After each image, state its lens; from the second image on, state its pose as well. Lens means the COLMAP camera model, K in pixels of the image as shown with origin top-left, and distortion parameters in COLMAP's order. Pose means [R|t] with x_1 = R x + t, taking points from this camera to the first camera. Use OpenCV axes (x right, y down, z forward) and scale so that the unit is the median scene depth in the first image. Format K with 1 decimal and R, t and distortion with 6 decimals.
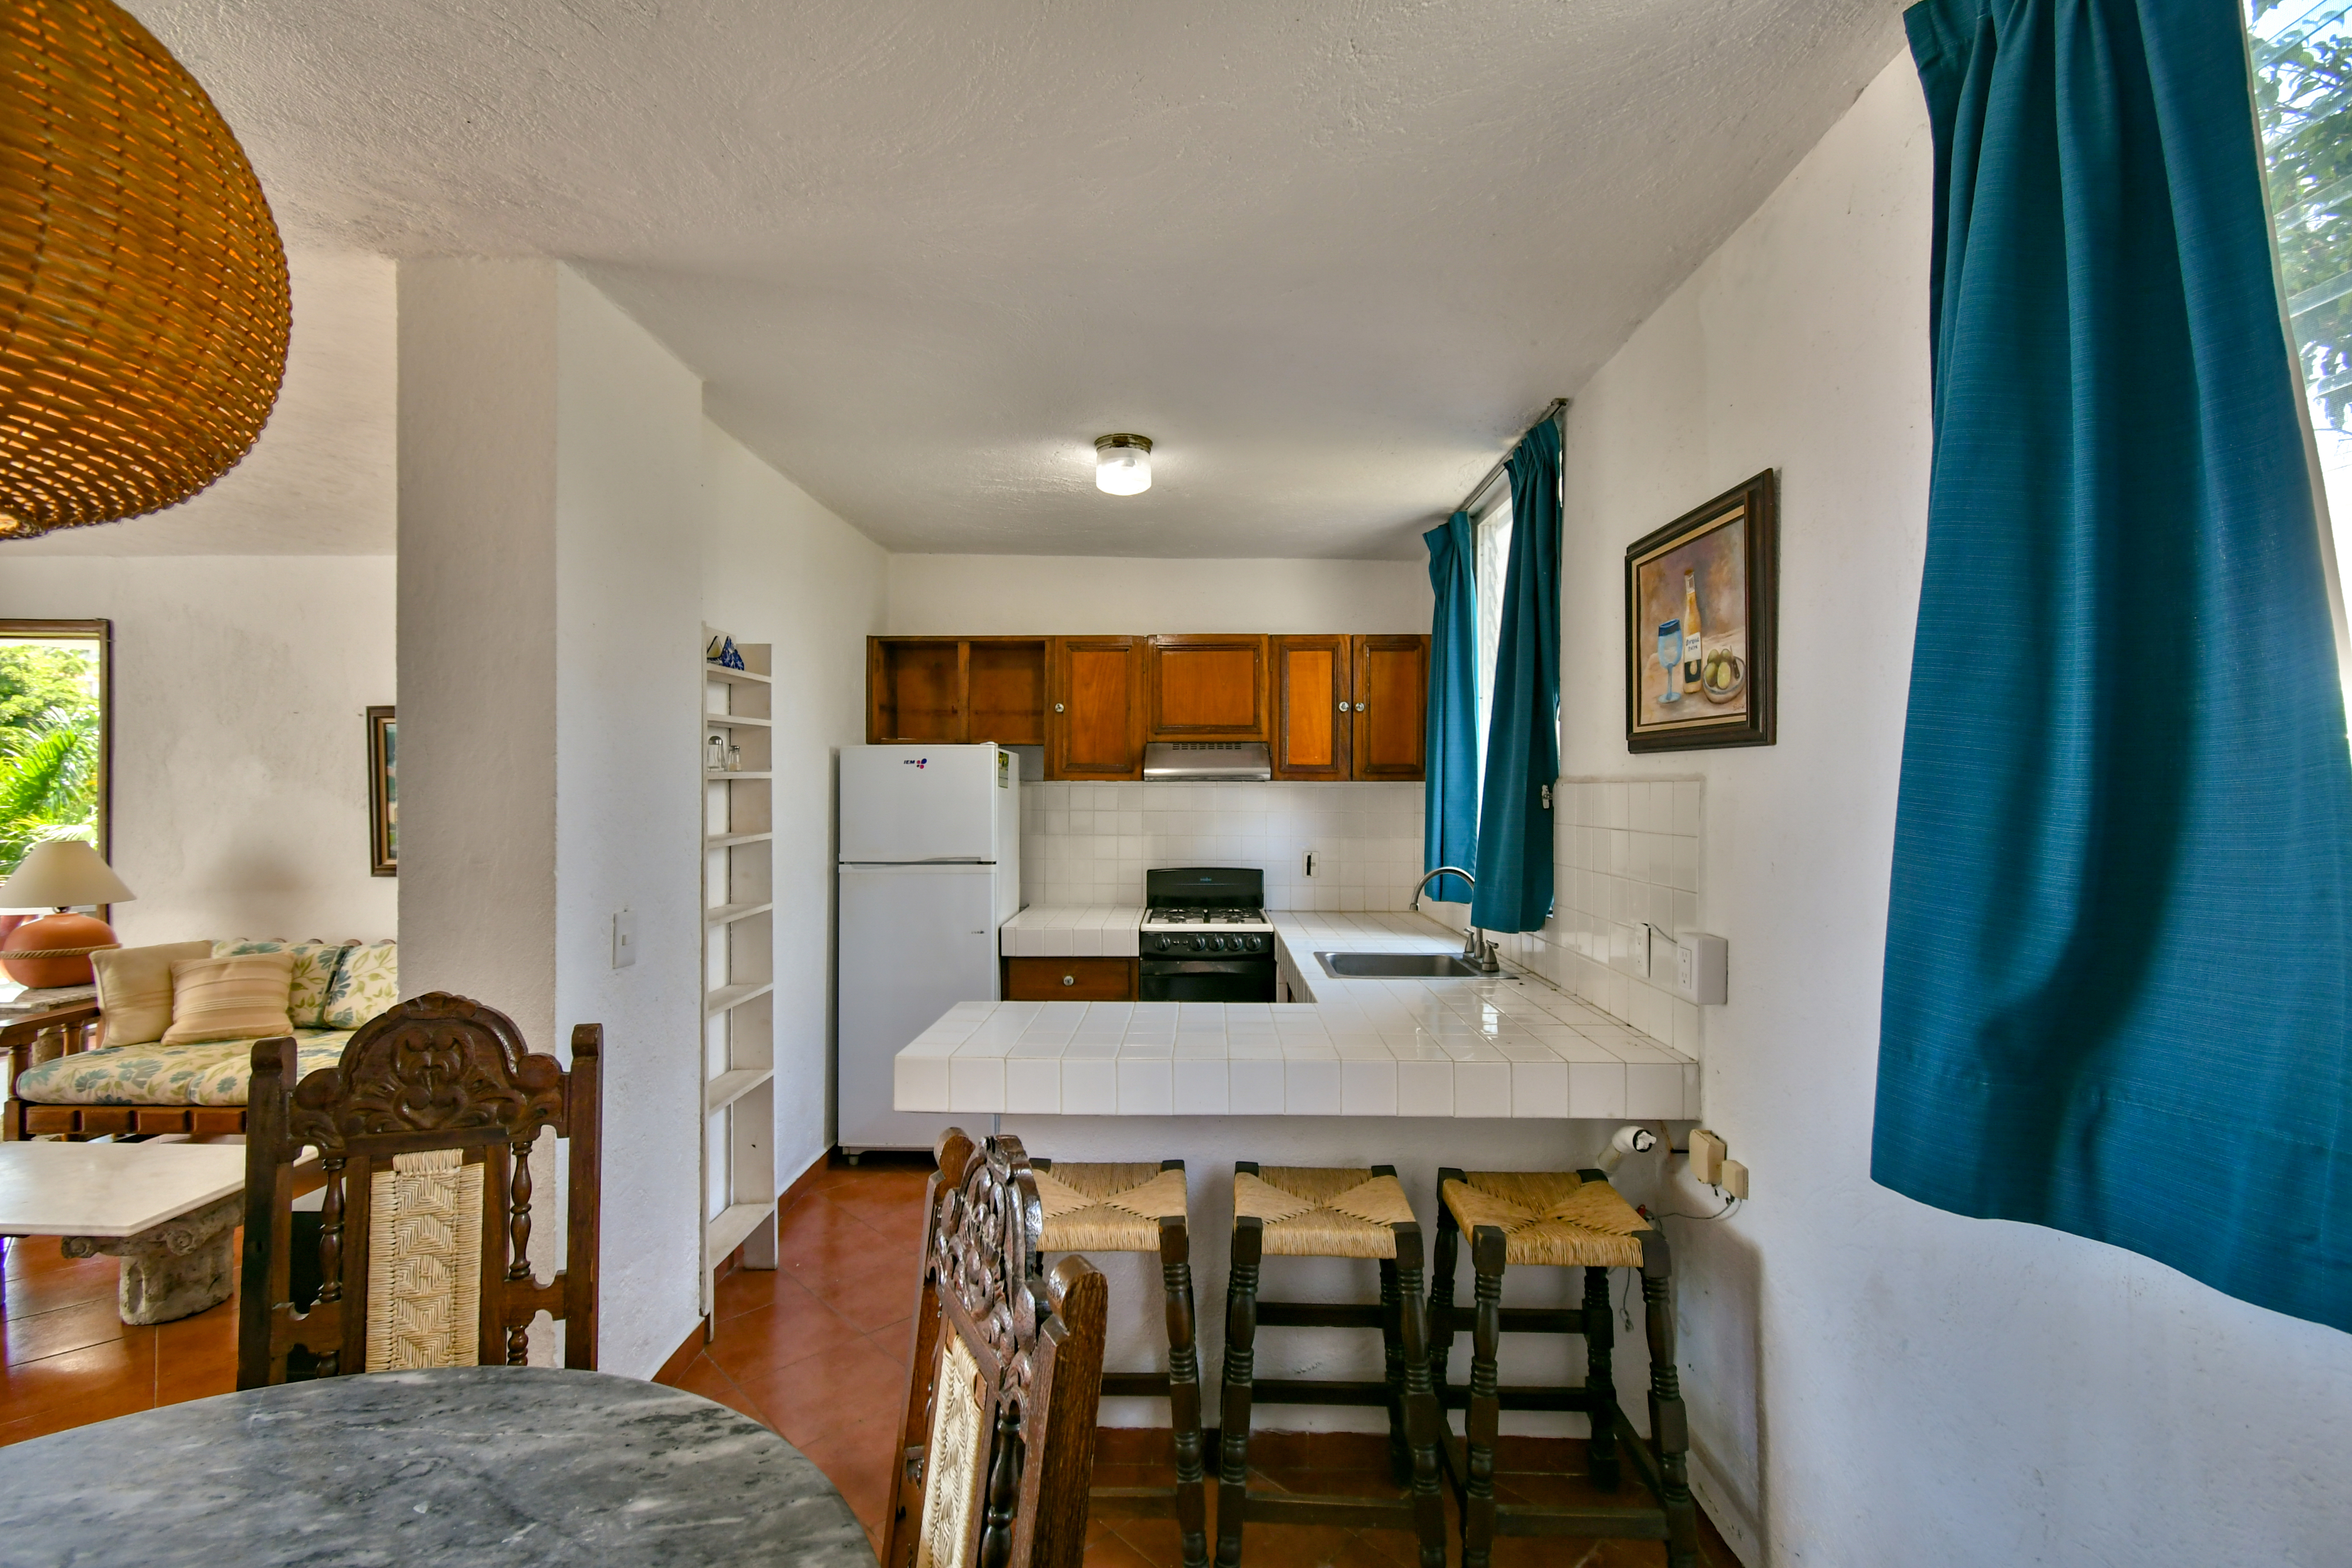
lens RADIAL K [[1035.1, 0, 1178.3], [0, 1035.1, 792.2], [0, 0, 1]] dist [-0.000730, -0.000418]
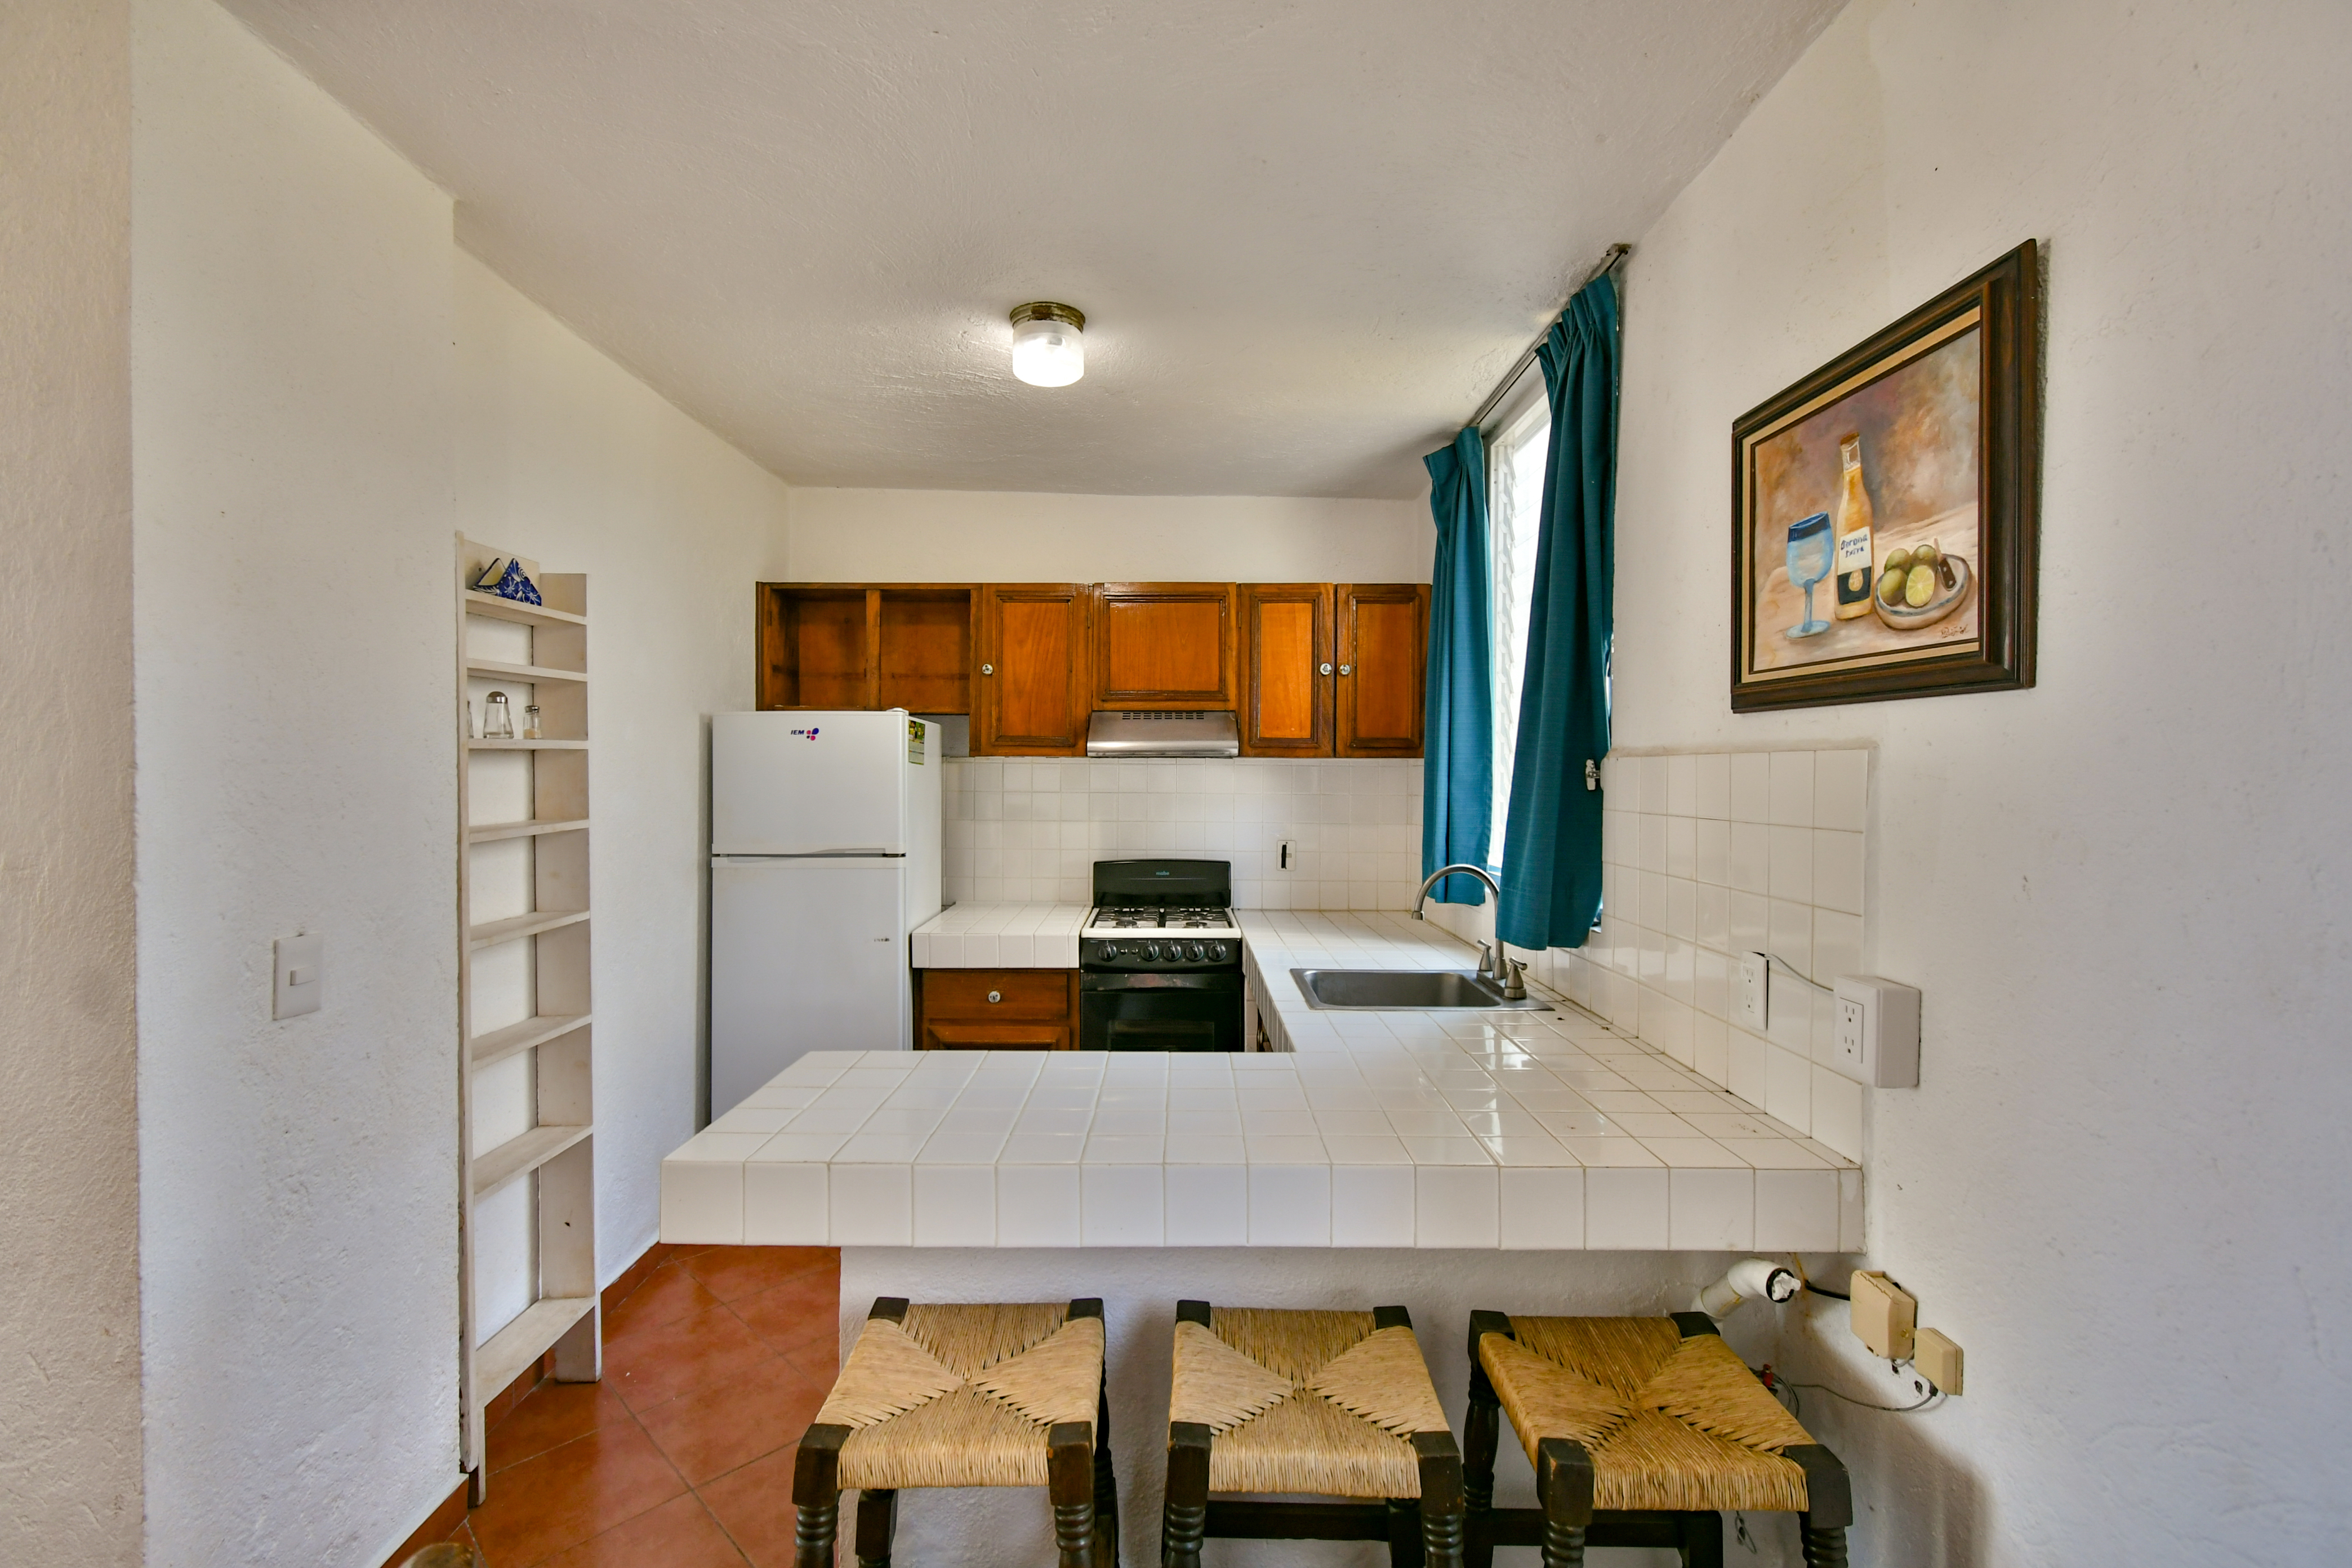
lens RADIAL K [[1035.1, 0, 1178.3], [0, 1035.1, 792.2], [0, 0, 1]] dist [-0.000730, -0.000418]
pose [[0.999703, 0.001544, 0.024311, 0.026920], [-0.001968, 0.999846, 0.017416, 0.004182], [-0.024280, -0.017459, 0.999553, 0.220266]]
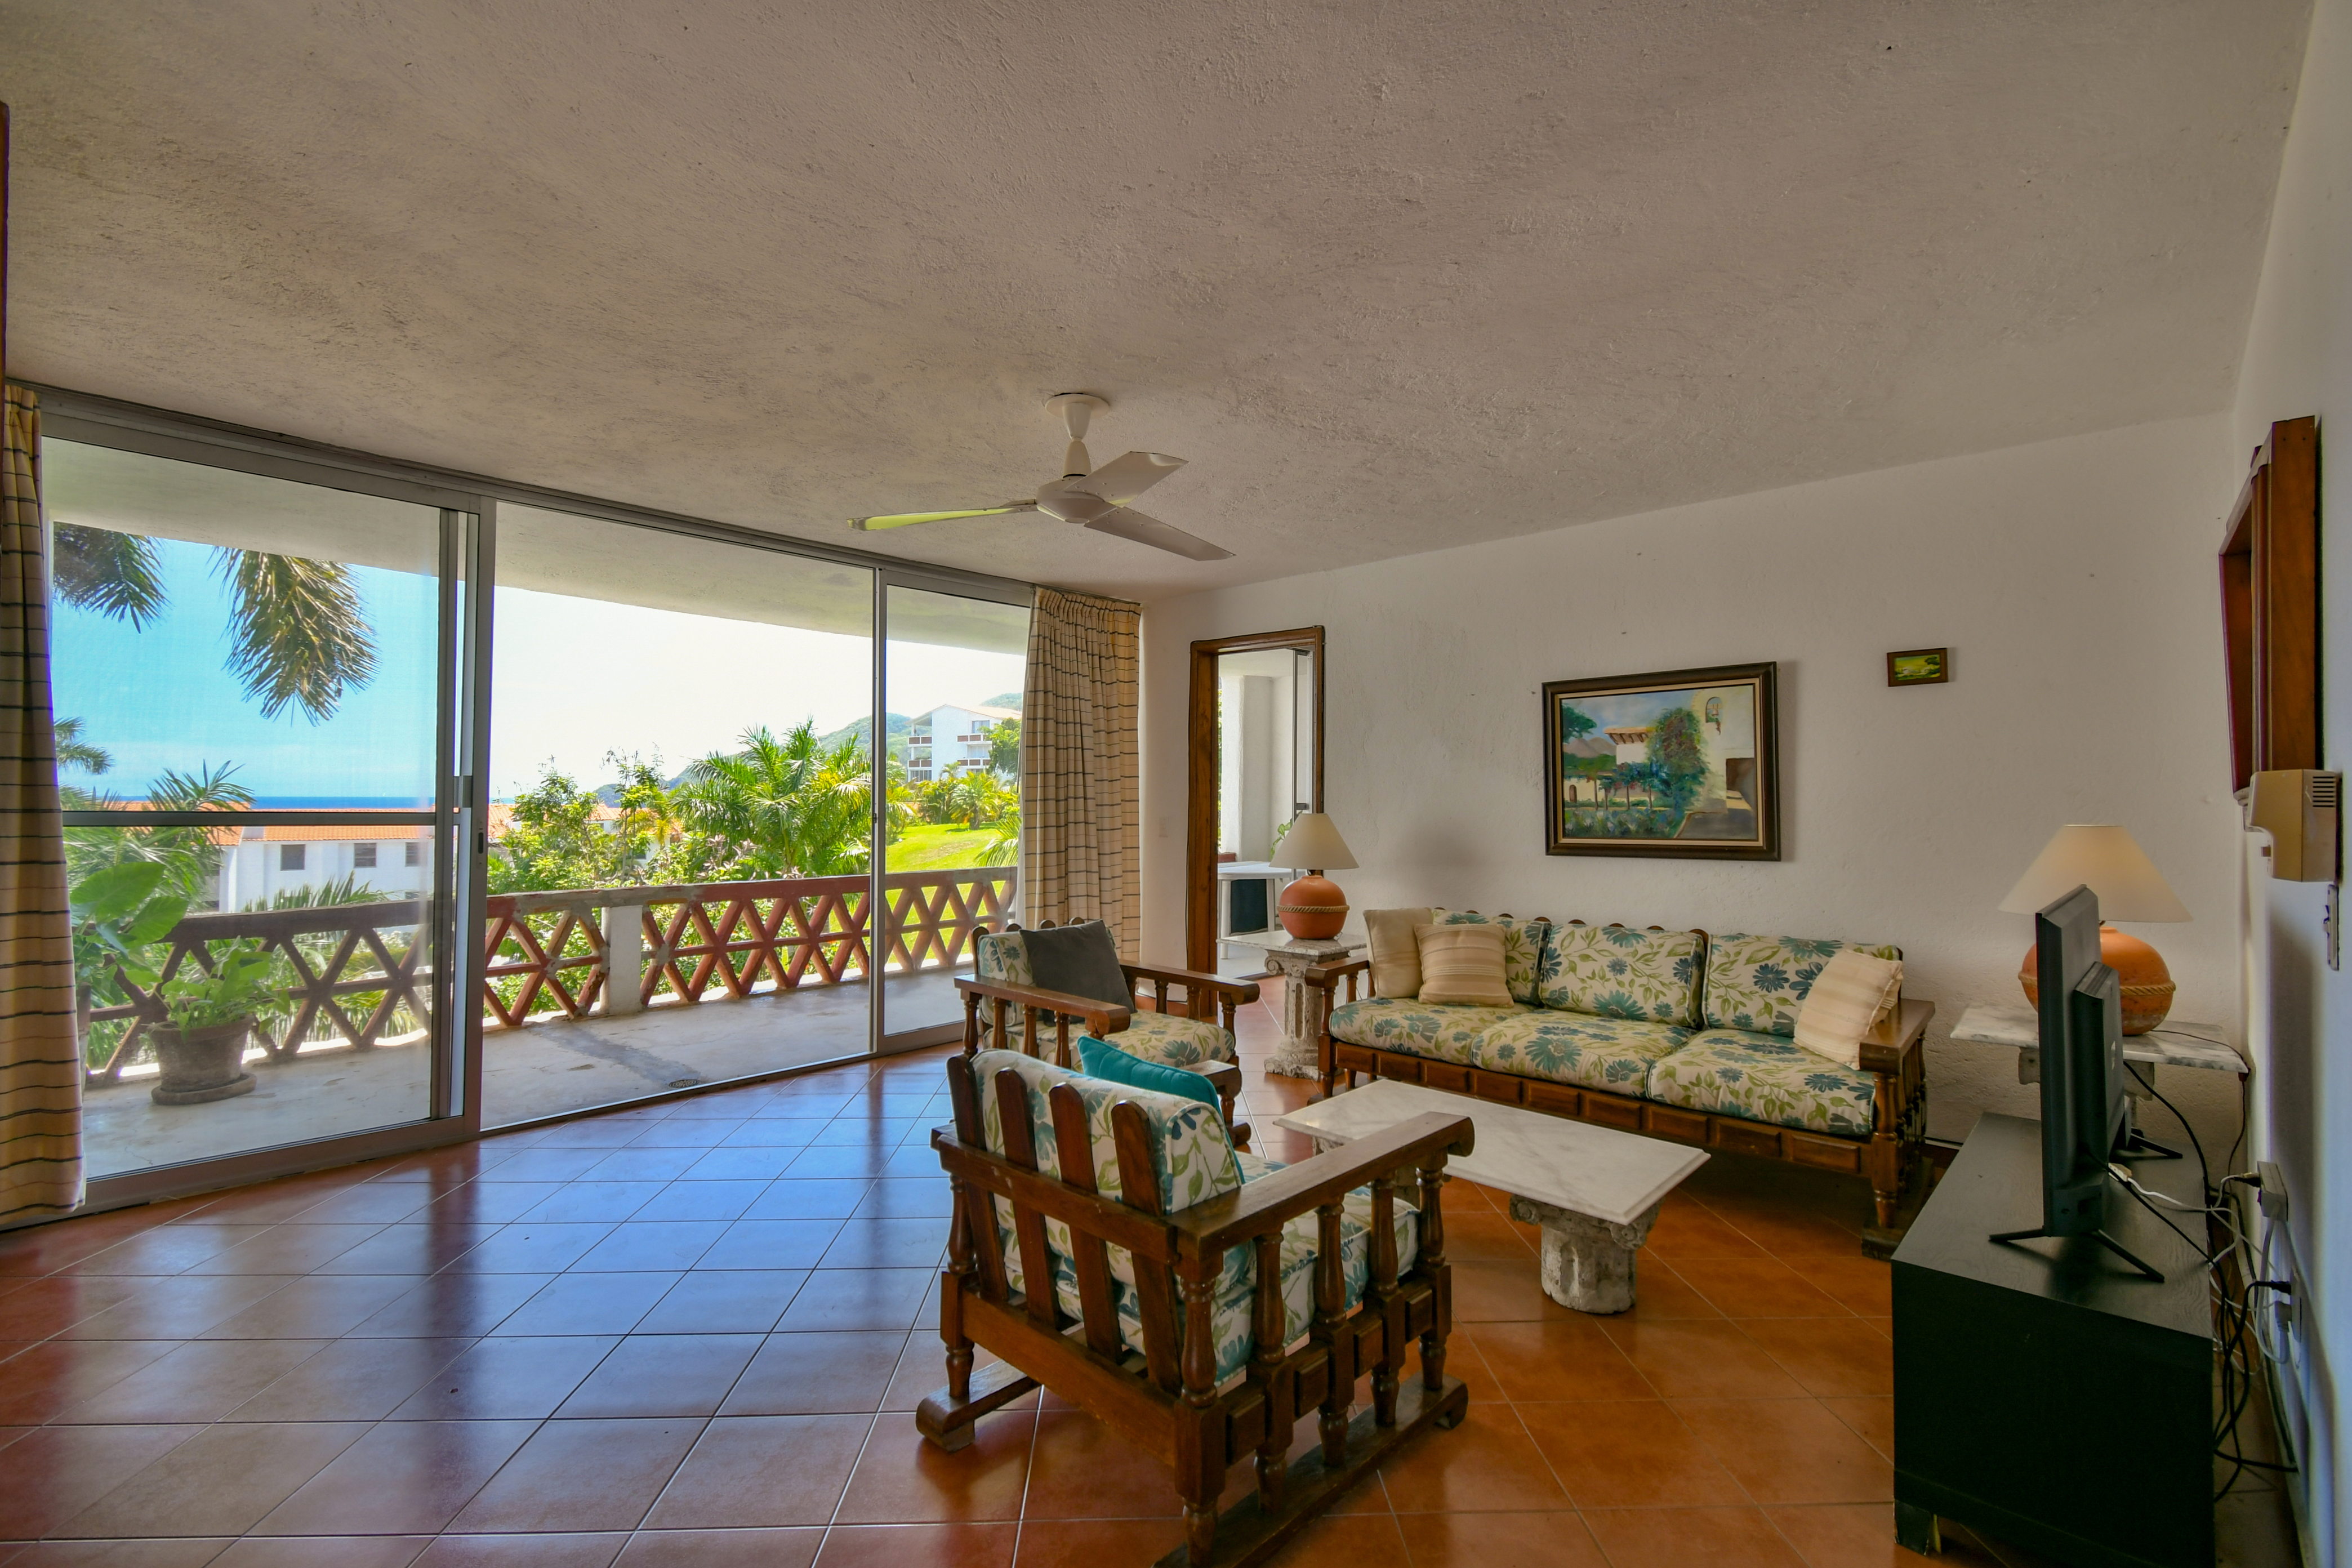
lens RADIAL K [[1029.4, 0, 1174.9], [0, 1029.4, 788.4], [0, 0, 1]] dist [0.000802, -0.001263]
pose [[0.741097, -0.007801, -0.671353, -0.570750], [-0.001805, 0.999906, -0.013611, 0.048188], [0.671396, 0.011299, 0.741013, 0.048665]]
